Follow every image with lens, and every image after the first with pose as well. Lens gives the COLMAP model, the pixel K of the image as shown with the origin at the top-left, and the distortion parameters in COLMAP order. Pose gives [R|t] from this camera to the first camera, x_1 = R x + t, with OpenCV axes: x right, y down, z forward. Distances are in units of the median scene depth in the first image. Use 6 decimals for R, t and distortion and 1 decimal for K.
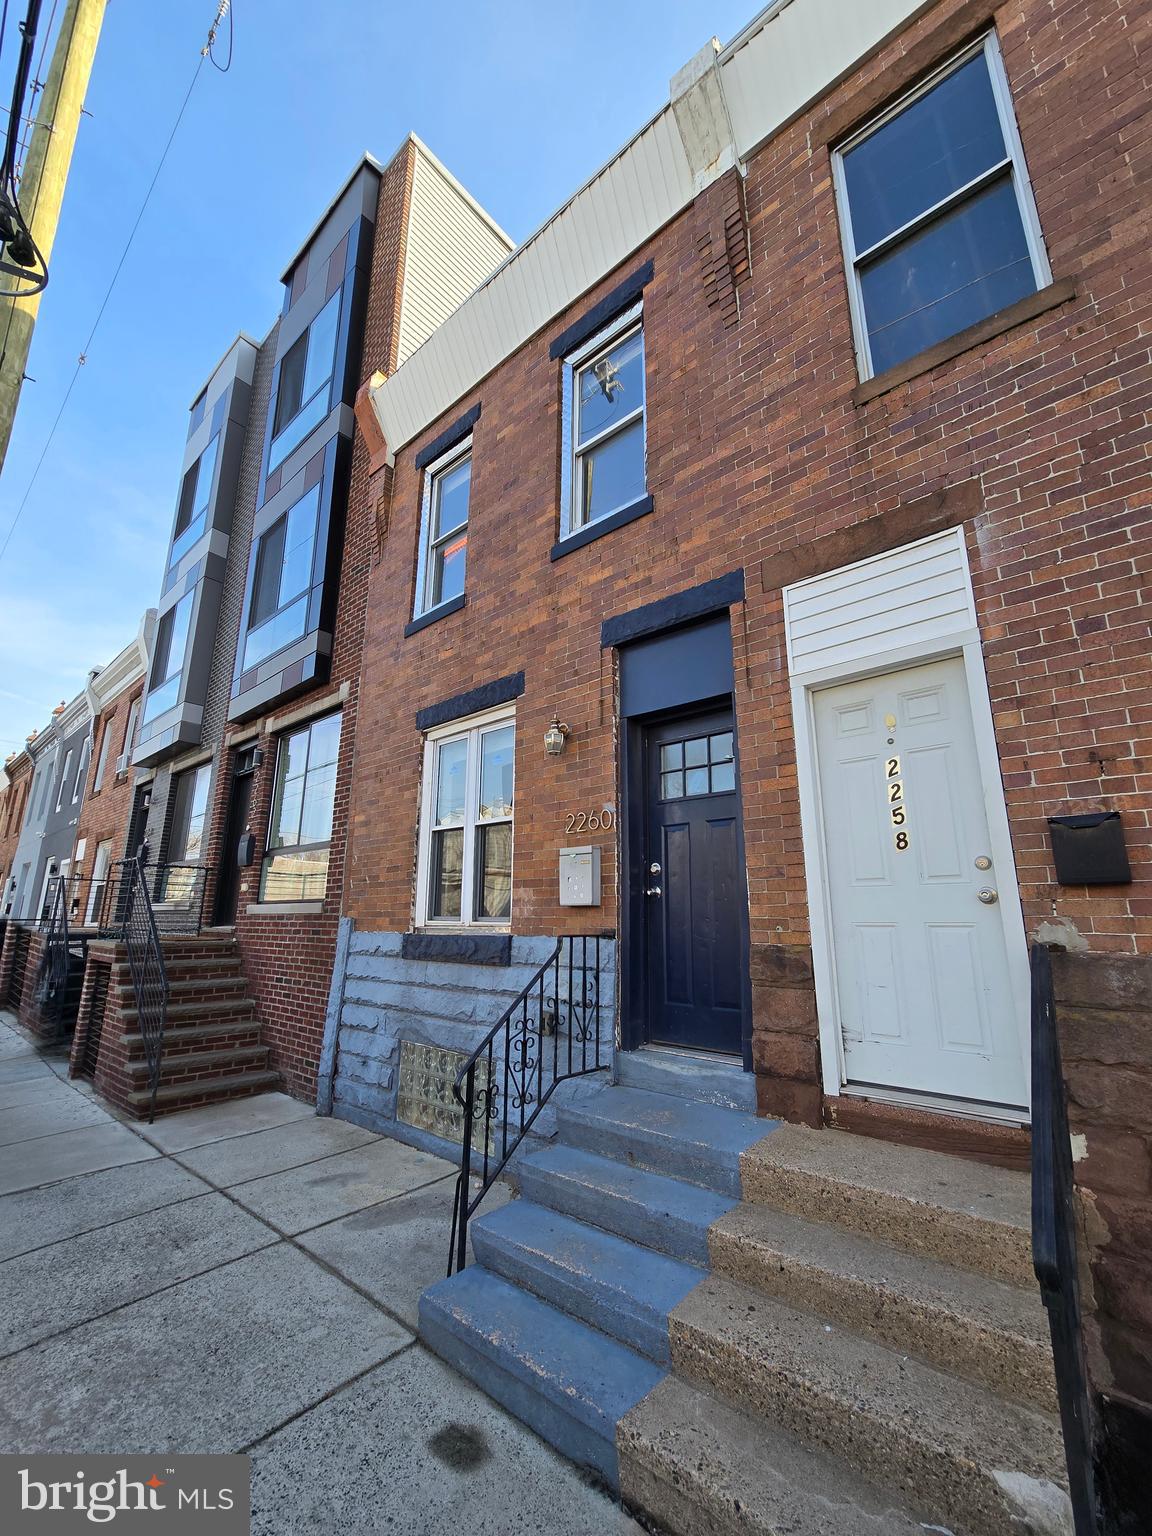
lens RADIAL K [[631.1, 0, 572.0], [0, 631.1, 774.1], [0, 0, 1]] dist [-0.008945, 0.002480]
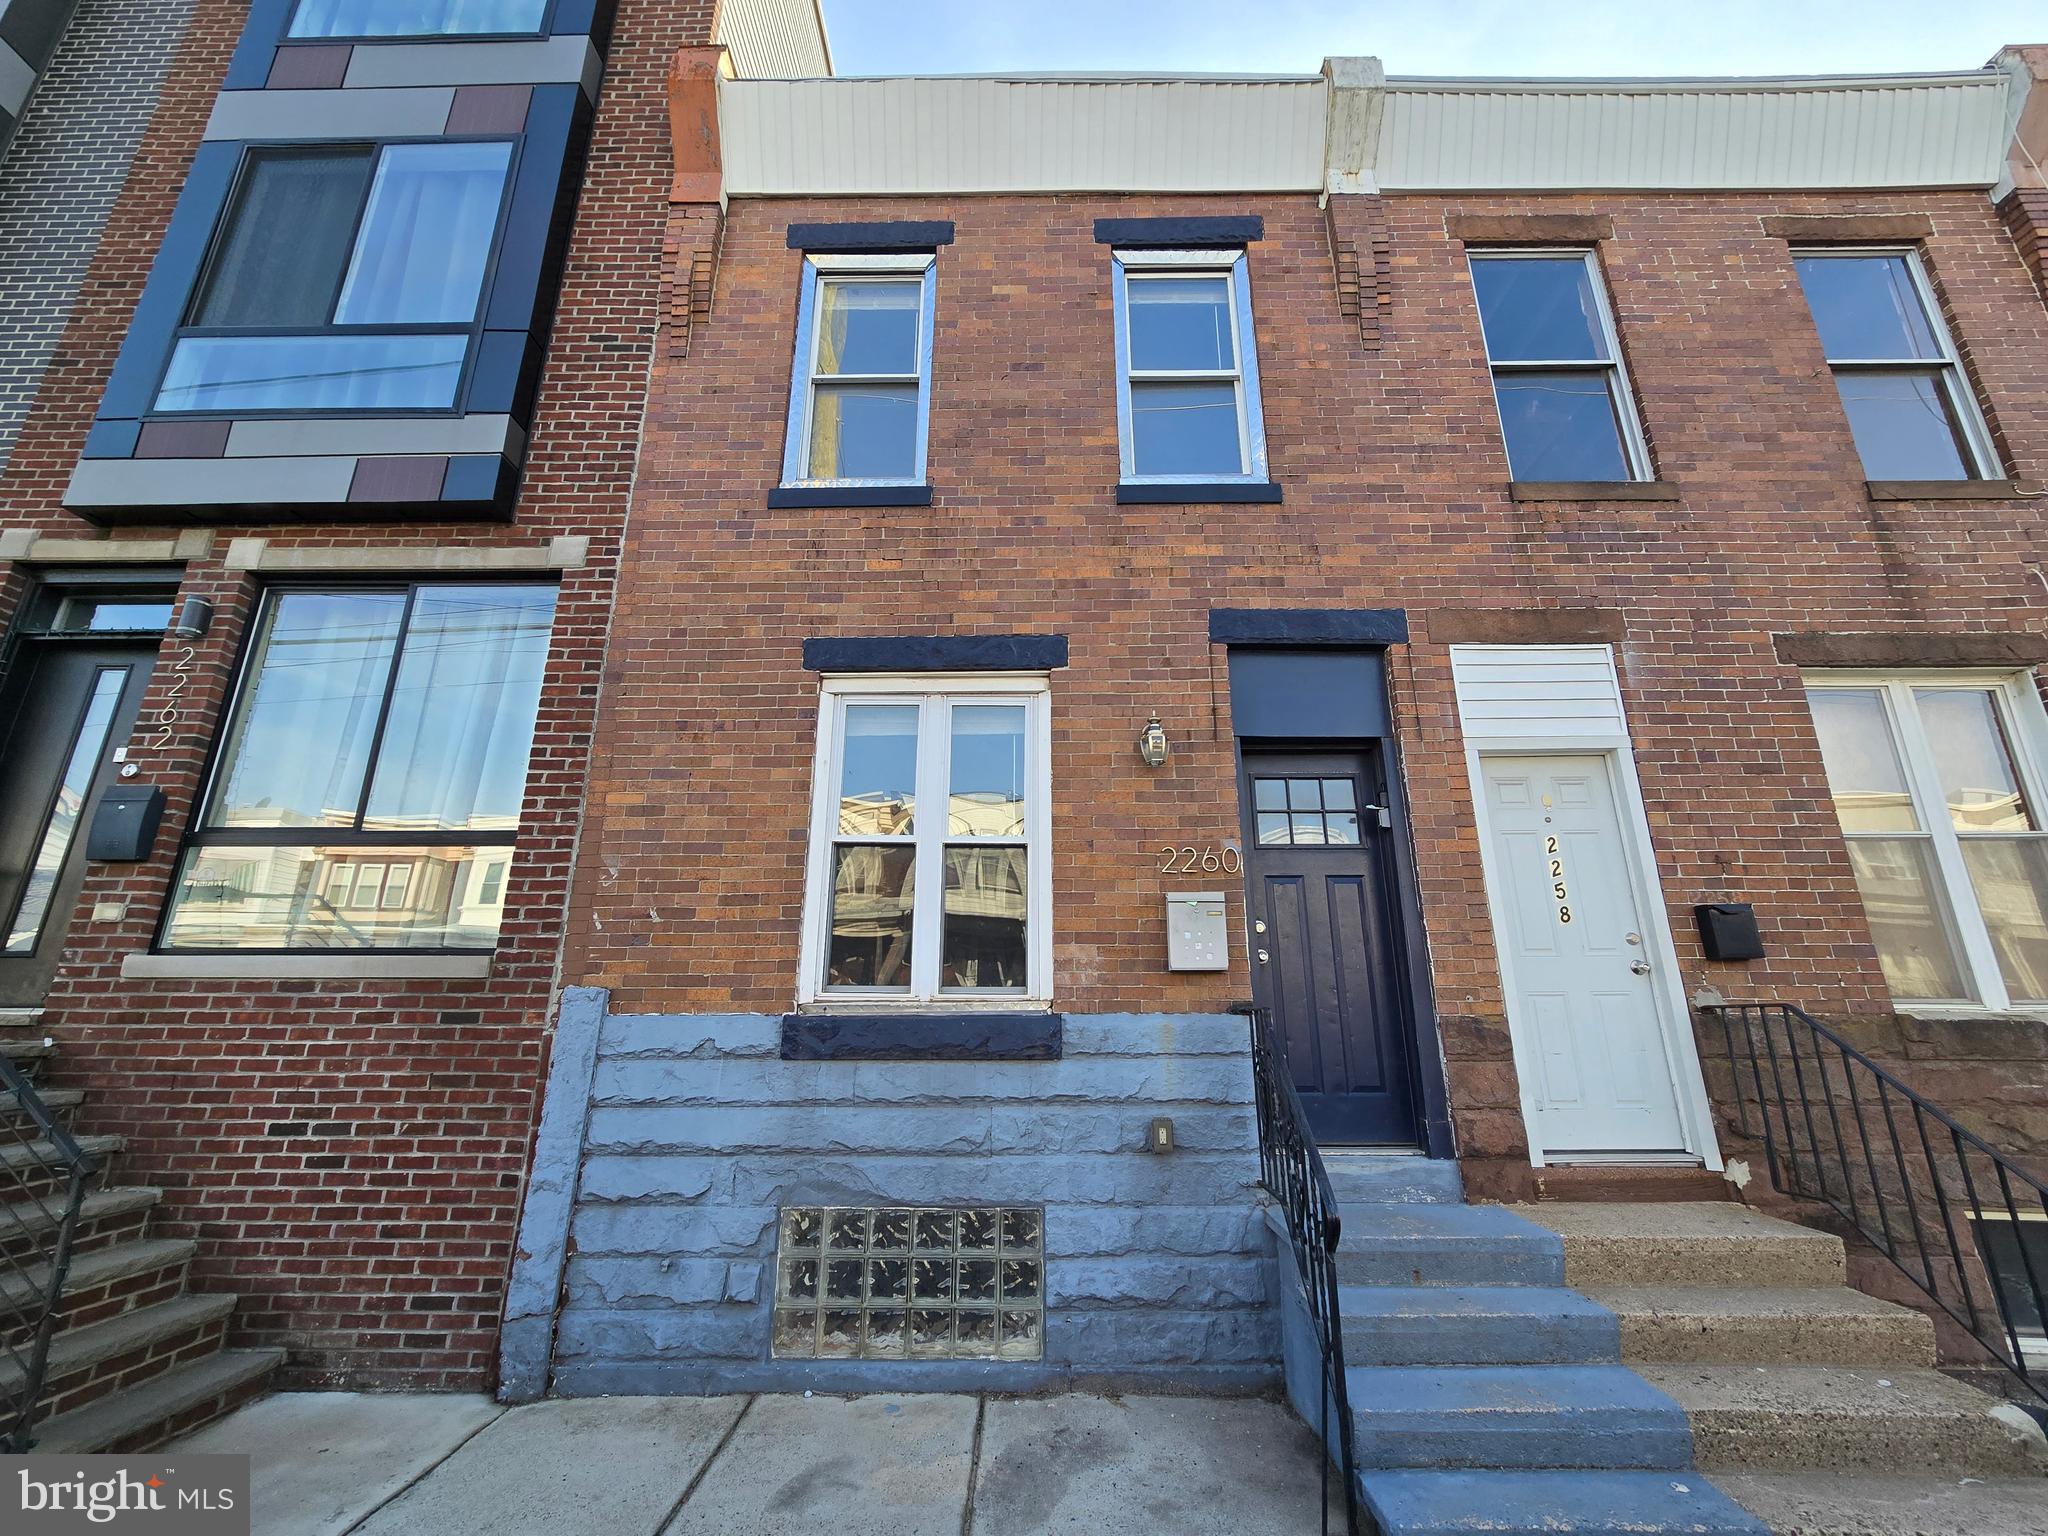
lens RADIAL K [[841.5, 0, 1038.1], [0, 841.5, 768.1], [0, 0, 1]] dist [-0.008945, 0.002480]
pose [[0.752290, 0.182674, 0.633000, -0.870823], [-0.146165, 0.983125, -0.110004, 0.118565], [-0.642414, -0.009767, 0.766296, 0.388137]]
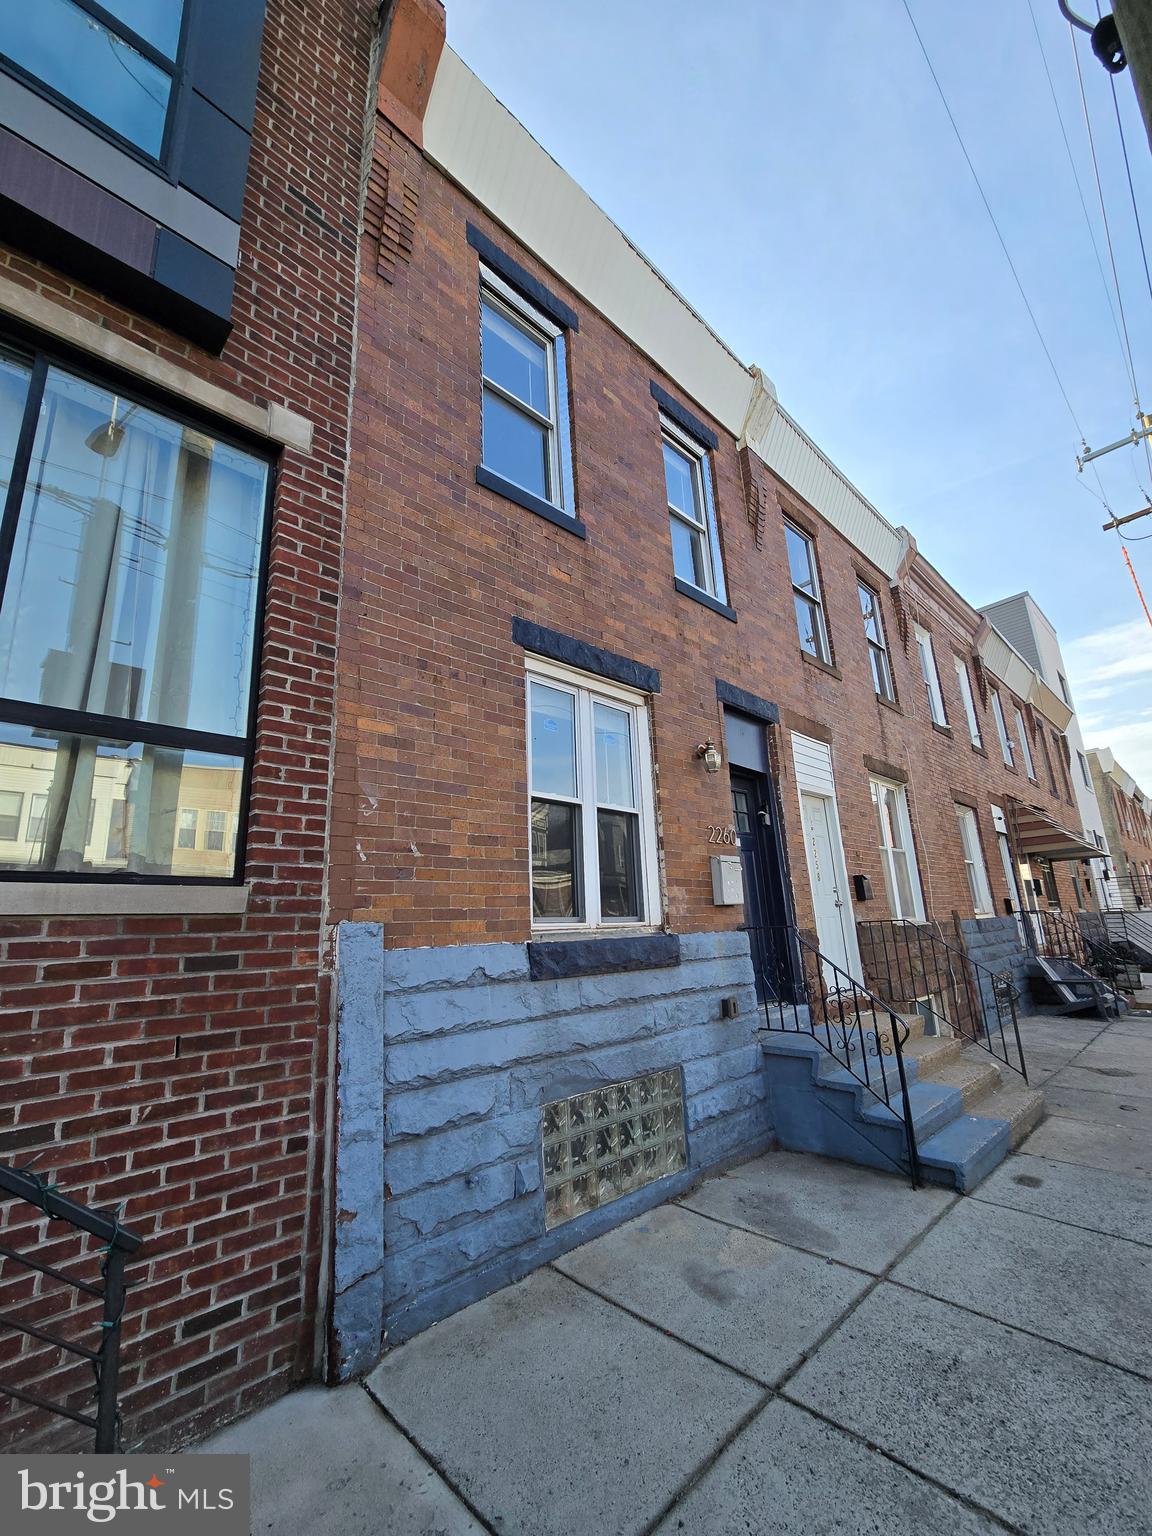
lens RADIAL K [[631.1, 0, 575.4], [0, 631.1, 773.3], [0, 0, 1]] dist [-0.008945, 0.002480]
pose [[0.076272, 0.234121, 0.969211, -1.335136], [-0.190034, 0.957638, -0.216371, 0.307255], [-0.978810, -0.167680, 0.117532, 1.283202]]
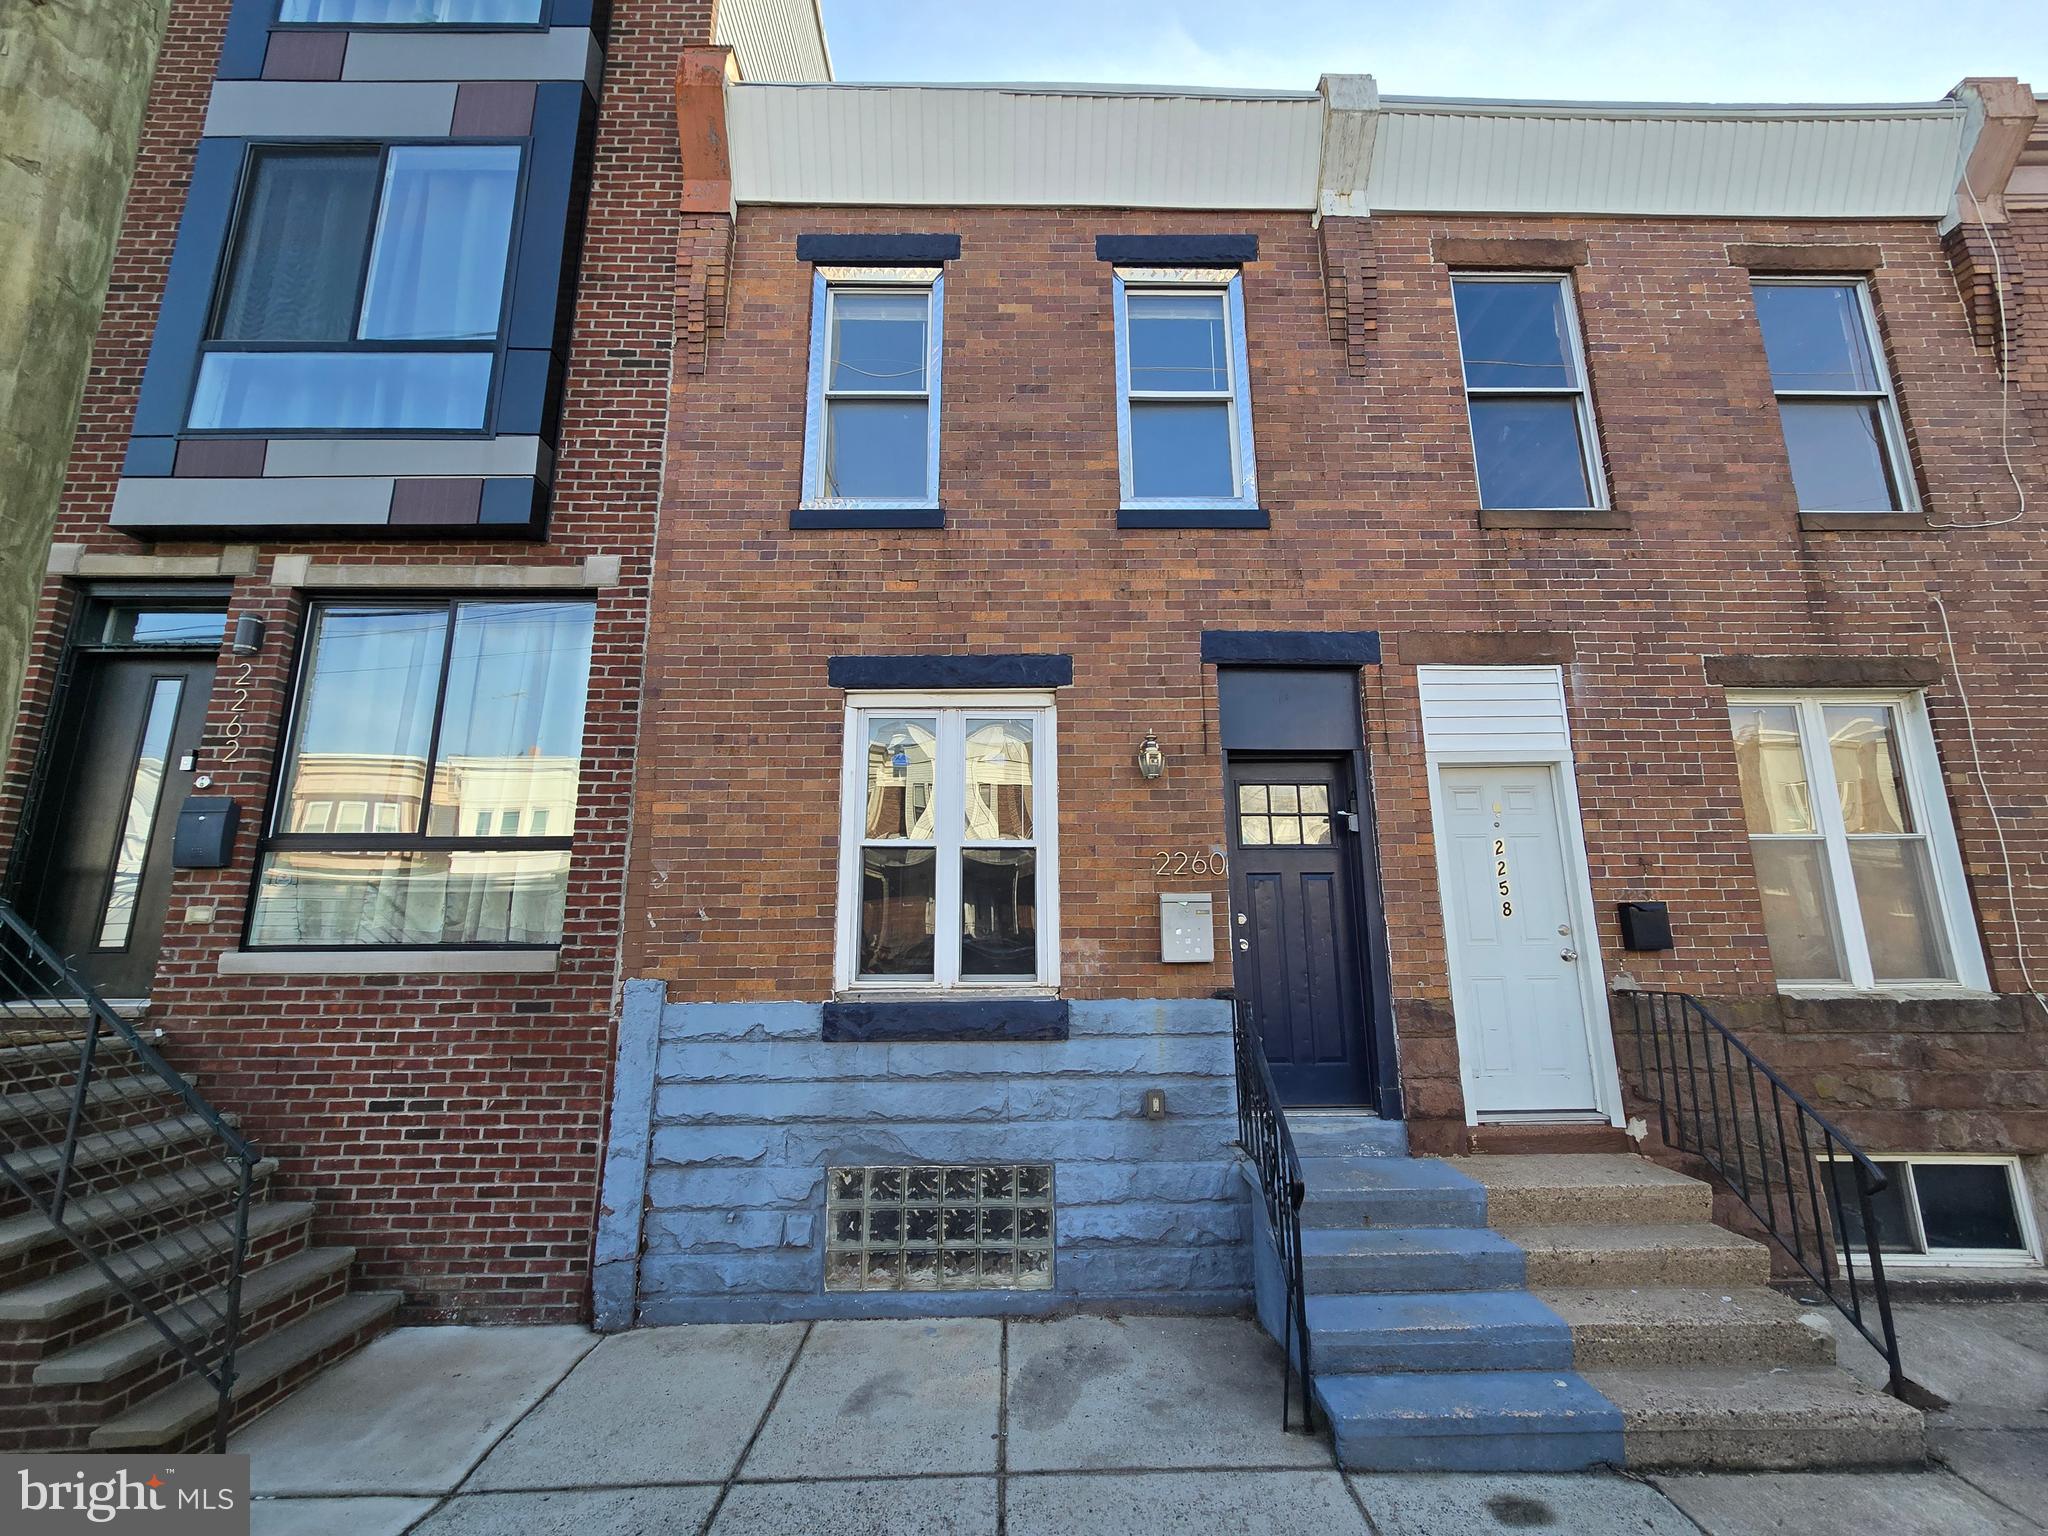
lens RADIAL K [[841.5, 0, 1040.7], [0, 841.5, 768.0], [0, 0, 1]] dist [-0.008945, 0.002480]
pose [[0.734044, 0.128358, 0.666861, -1.003850], [-0.144764, 0.988980, -0.031012, 0.013494], [-0.663493, -0.073773, 0.744537, 0.325533]]
